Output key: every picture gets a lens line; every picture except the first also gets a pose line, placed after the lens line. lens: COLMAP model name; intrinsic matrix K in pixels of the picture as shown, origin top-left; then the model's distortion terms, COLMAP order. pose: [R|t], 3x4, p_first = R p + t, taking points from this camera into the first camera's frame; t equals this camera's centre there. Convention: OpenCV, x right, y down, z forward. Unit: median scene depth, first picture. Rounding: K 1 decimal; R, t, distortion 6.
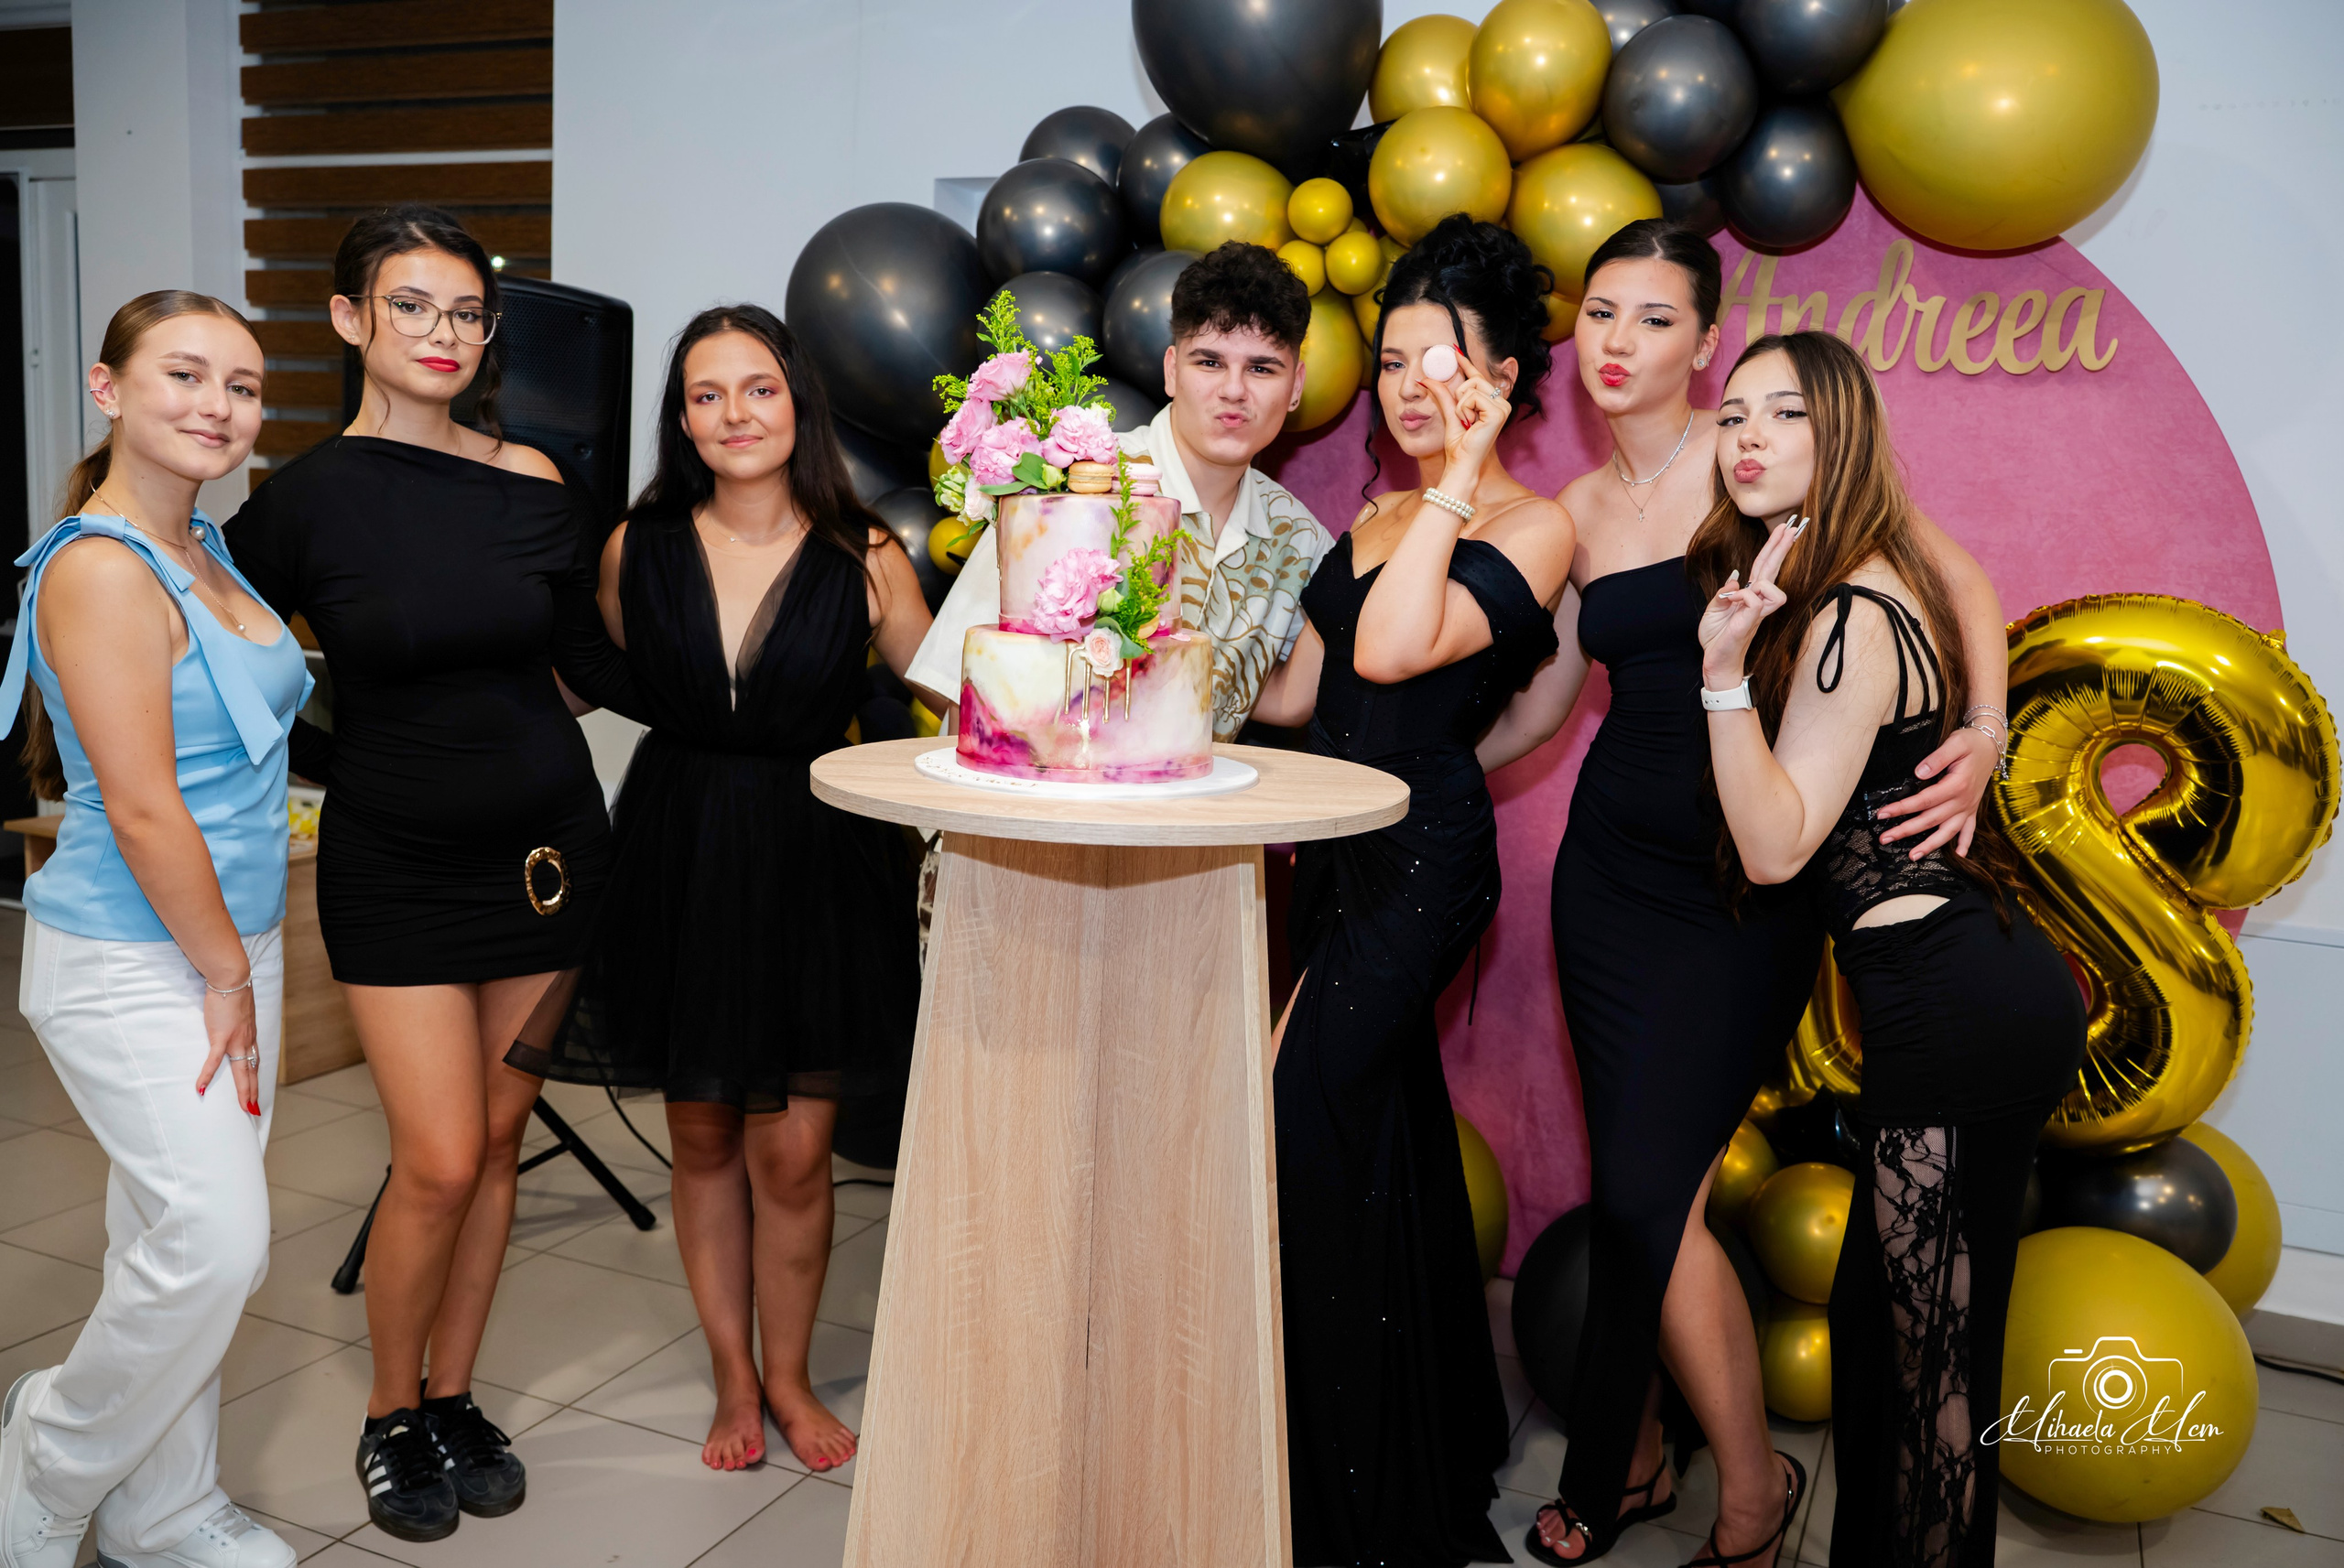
lens RADIAL K [[1948.6, 0, 1168.3], [0, 1948.6, 781.4], [0, 0, 1]] dist [0.008464, -0.008102]
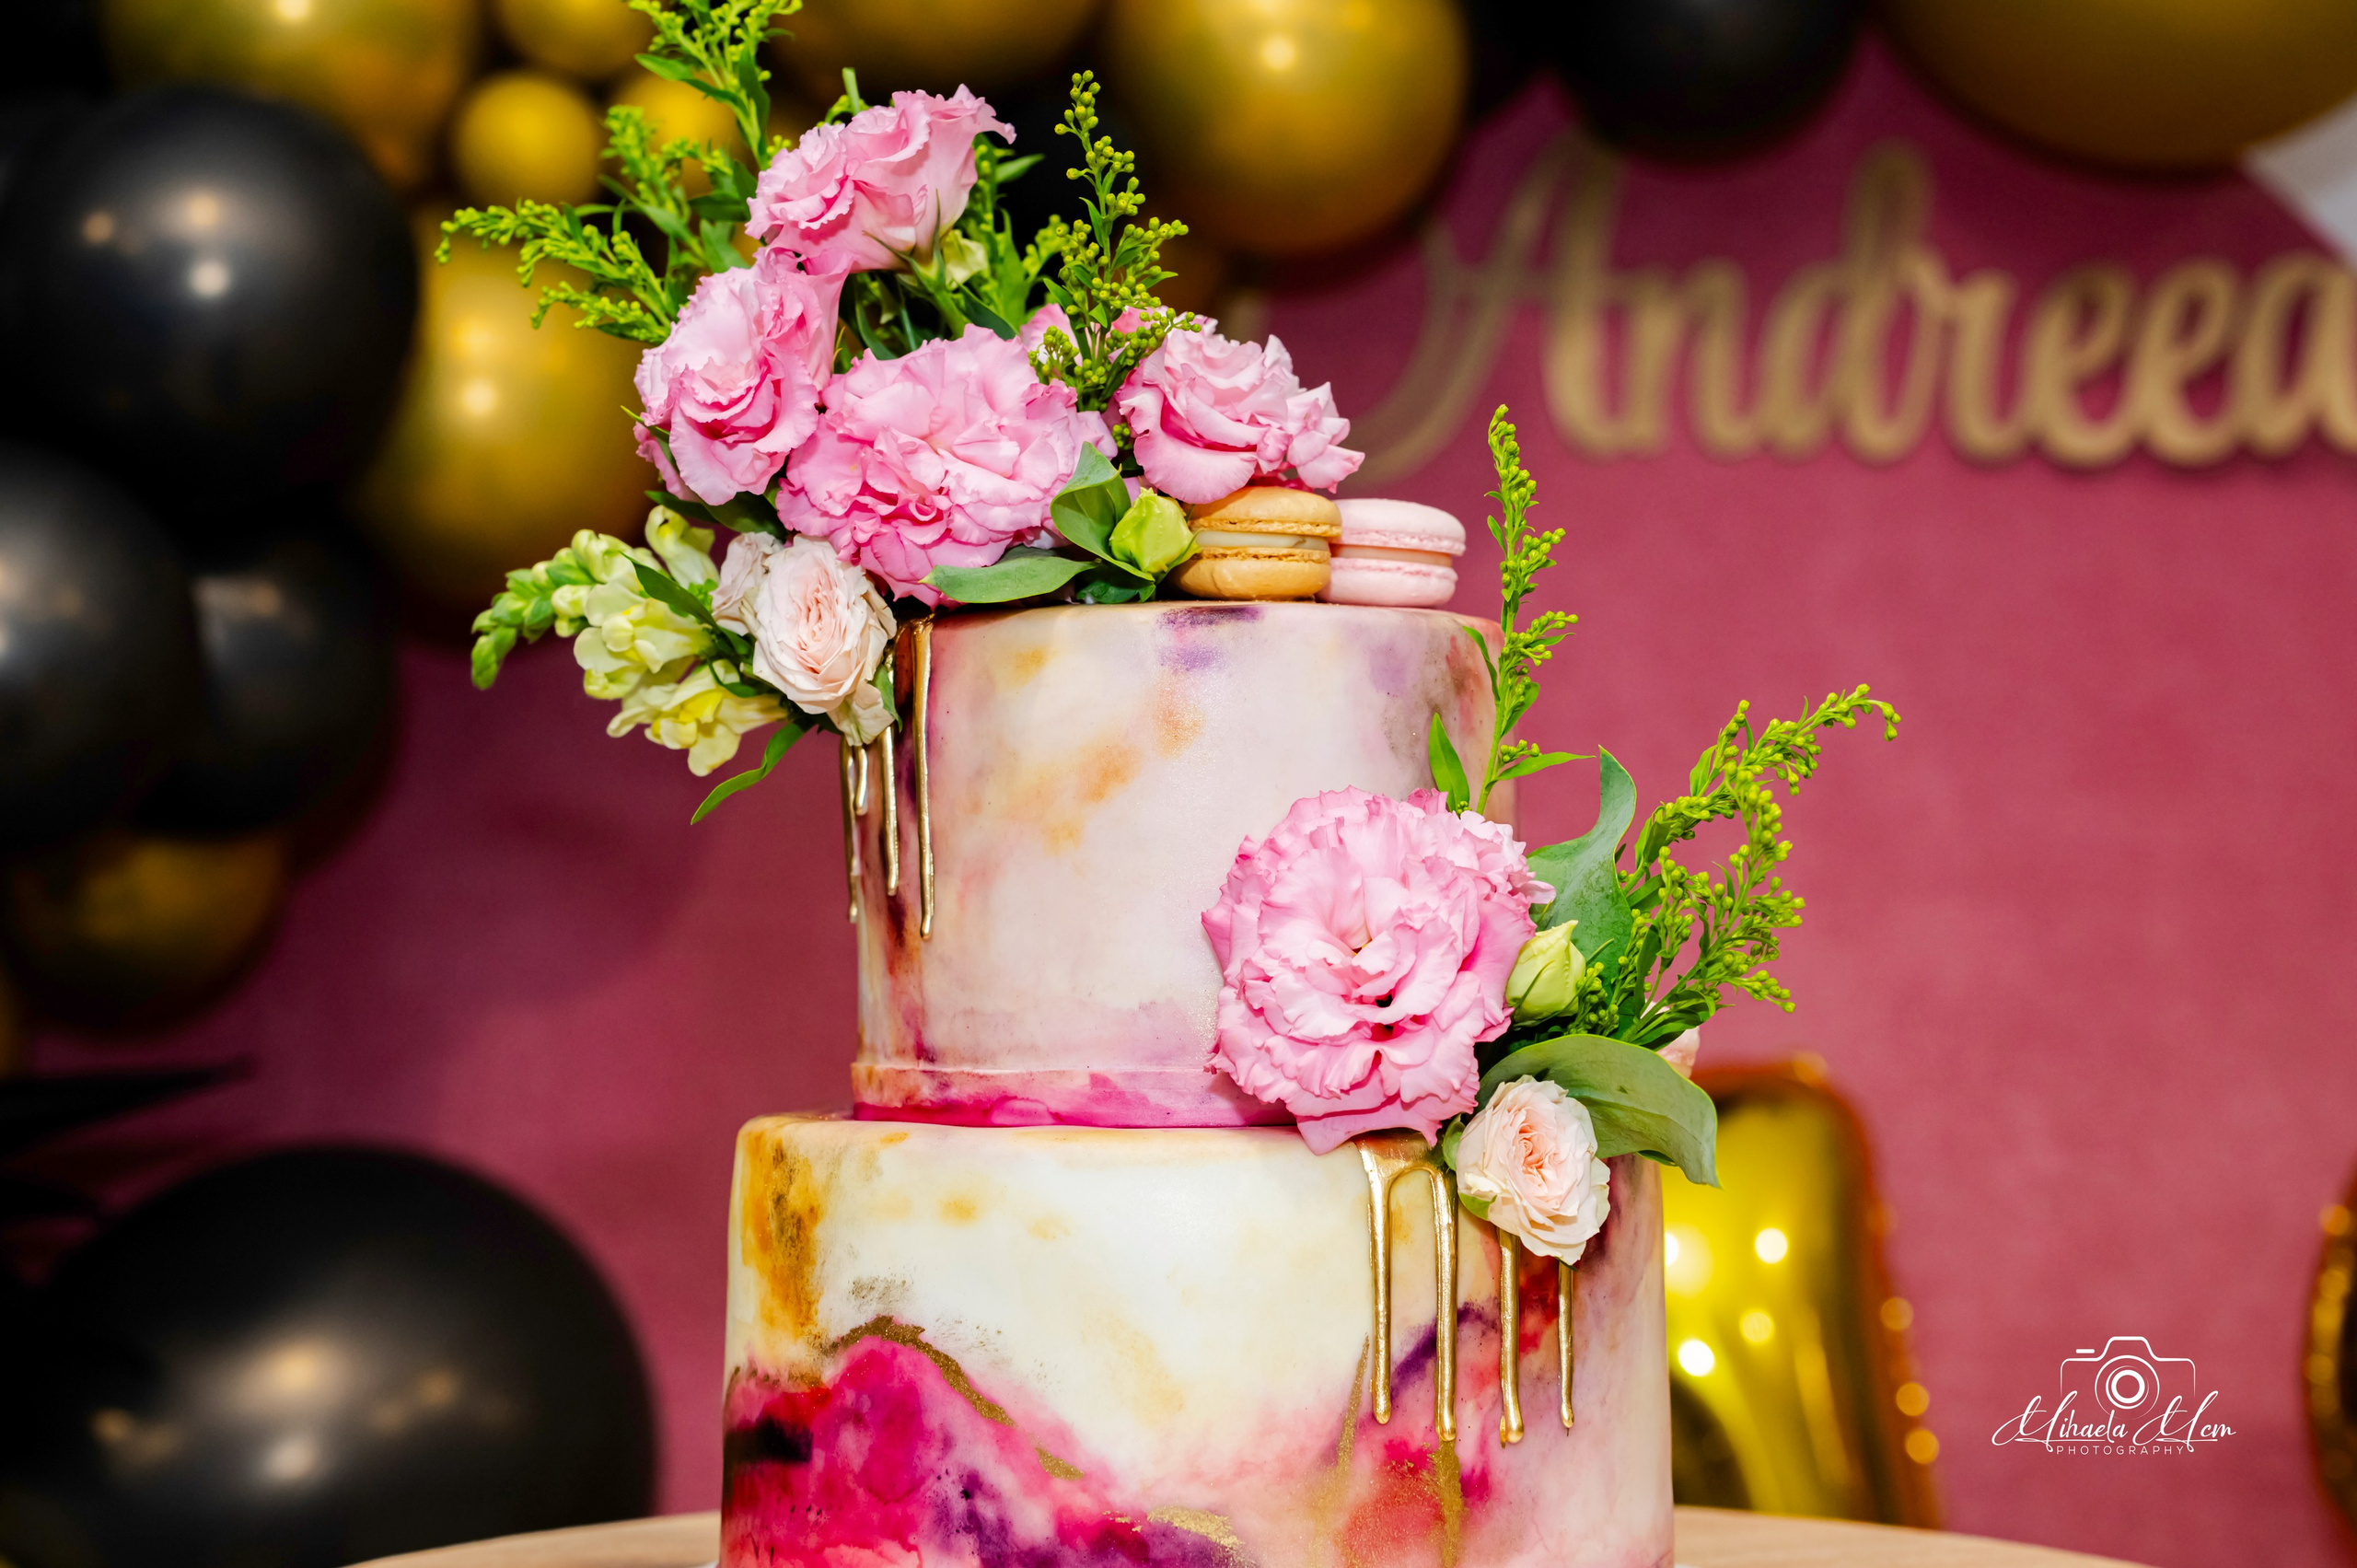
lens RADIAL K [[4297.8, 0, 1225.0], [0, 4297.8, 758.4], [0, 0, 1]] dist [0.009012, 0.000000]
pose [[0.887333, -0.019070, 0.460735, -0.219293], [0.101217, 0.982833, -0.154254, -0.023503], [-0.449884, 0.183509, 0.874030, 0.329582]]
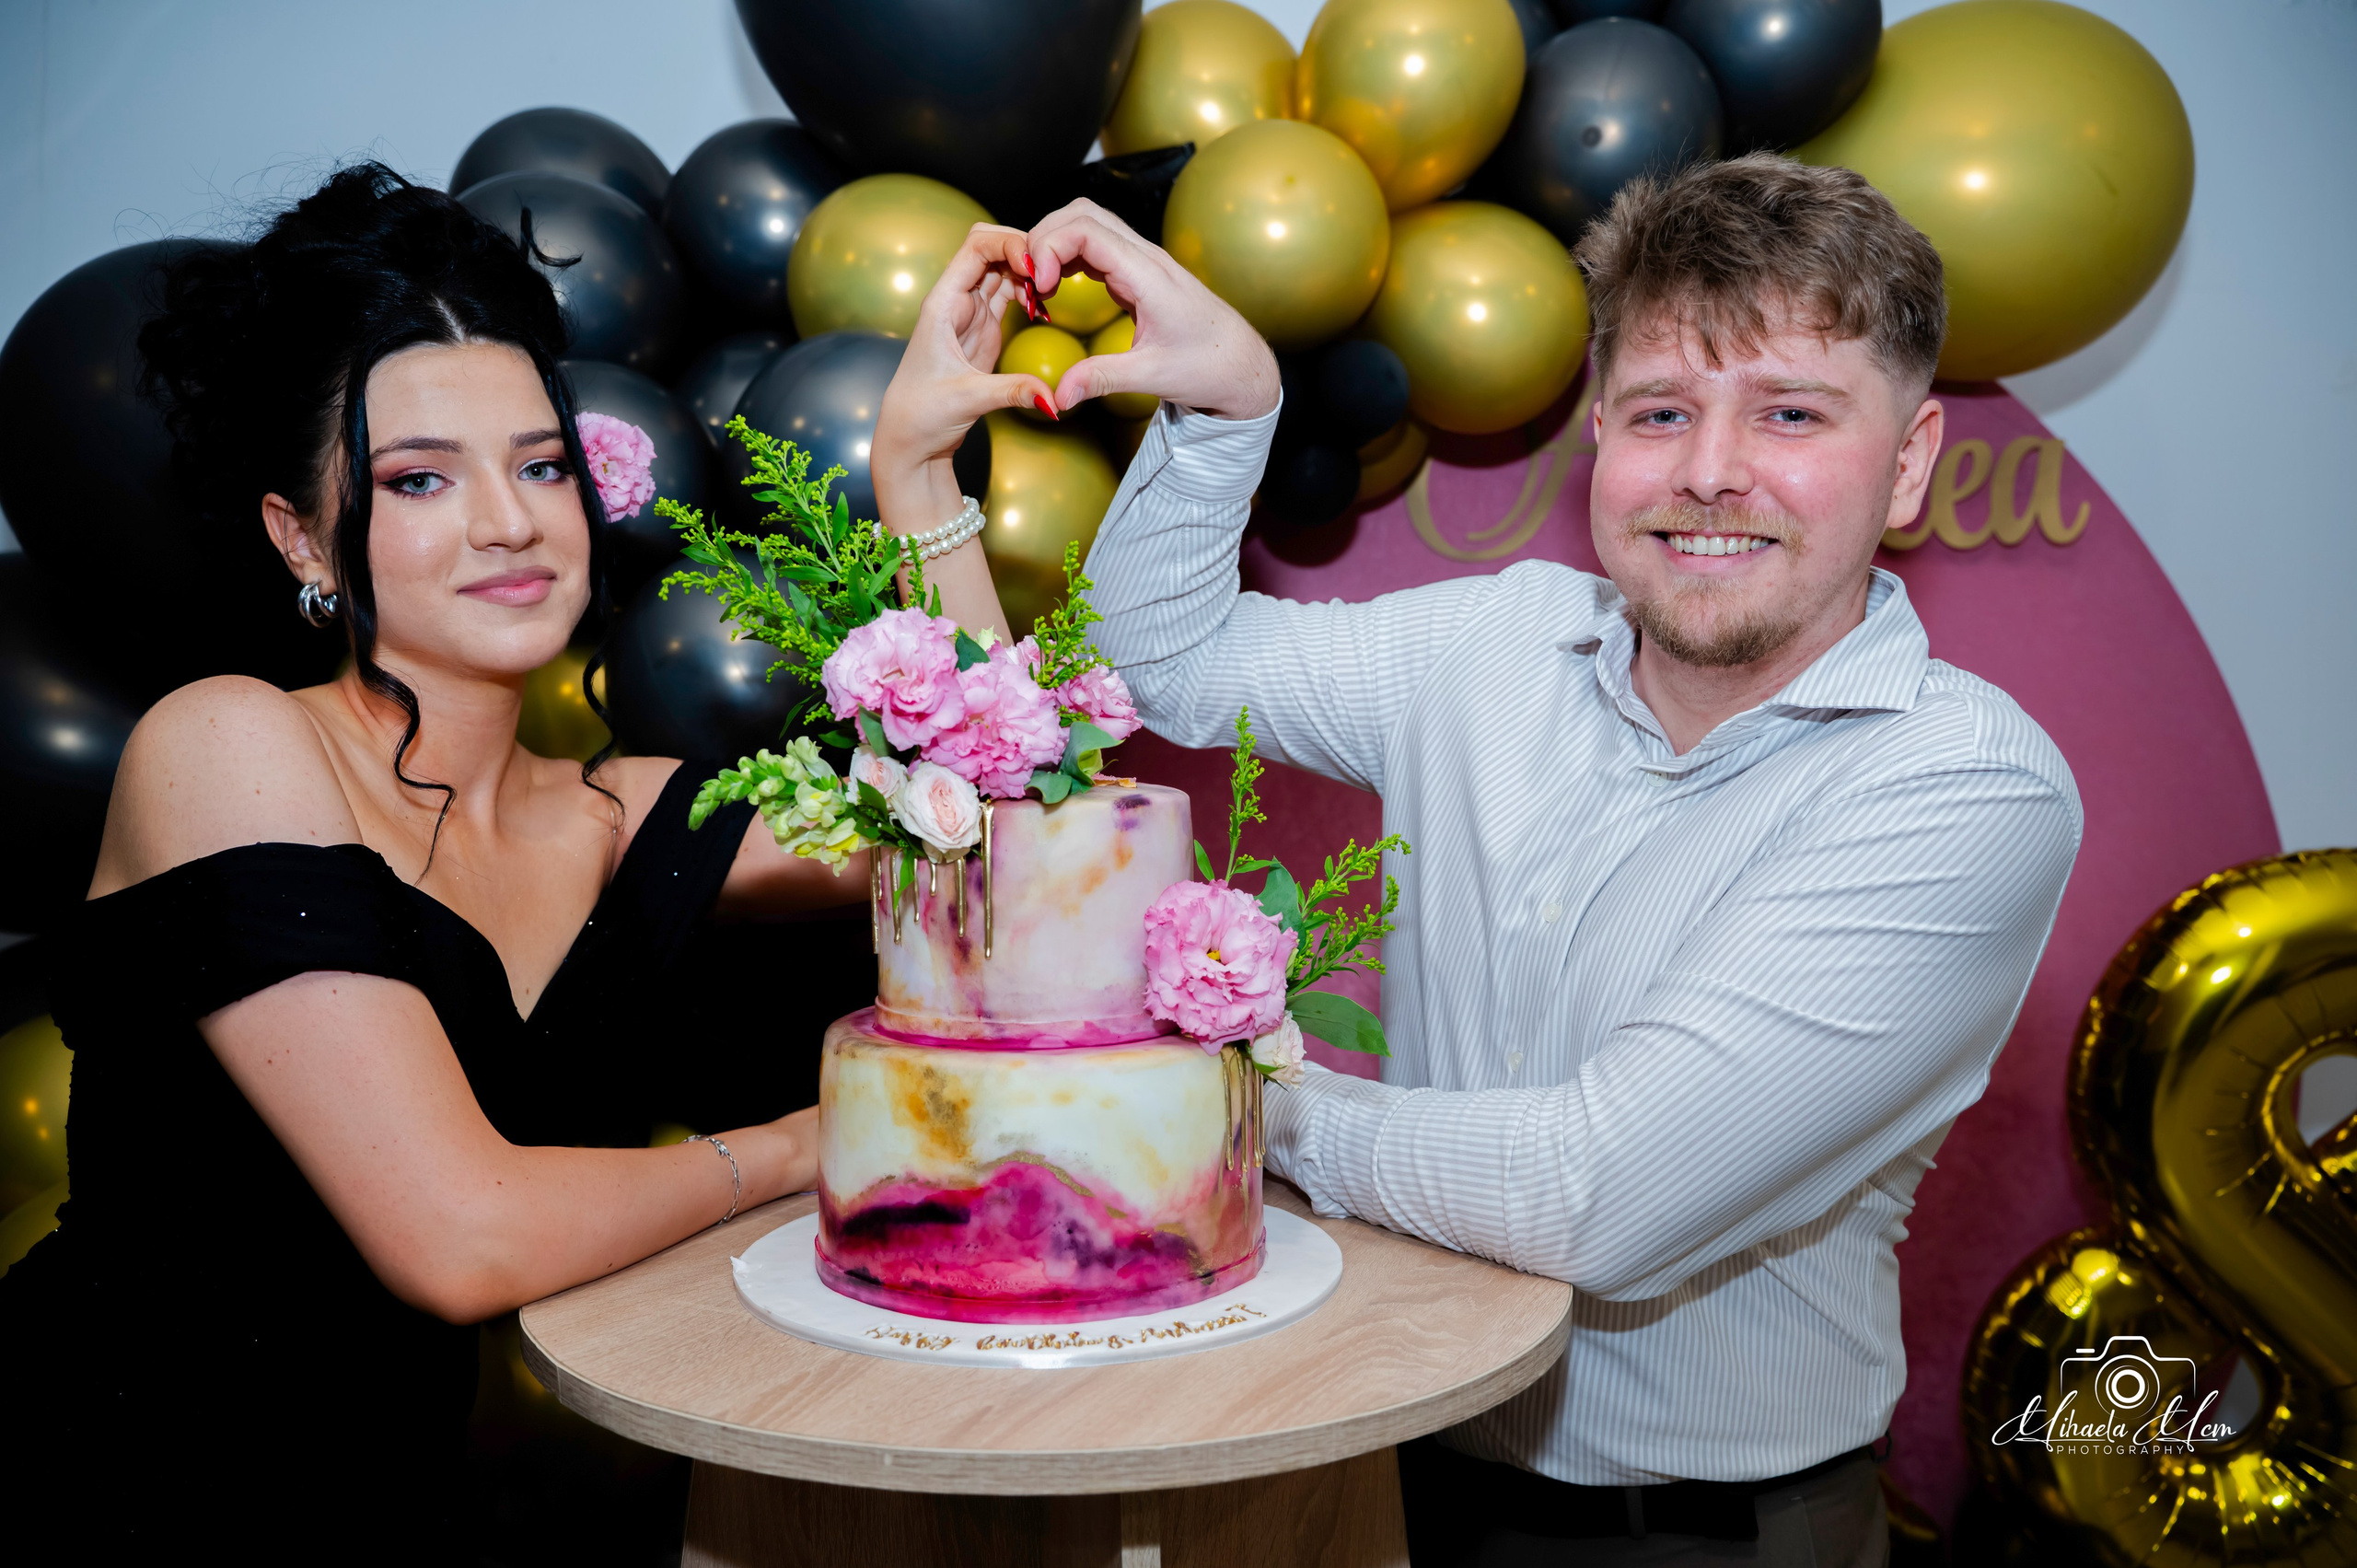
lens RADIAL K [[1959.8, 0, 1188.2], [0, 1959.8, 765.4], [0, 0, 1]] dist [0.008464, -0.008102]
pose [[0.443714, -0.078425, 0.892730, -0.374024], [0.148564, 0.988817, 0.013025, -0.107269], [-0.883768, 0.126849, 0.450403, 0.487997]]
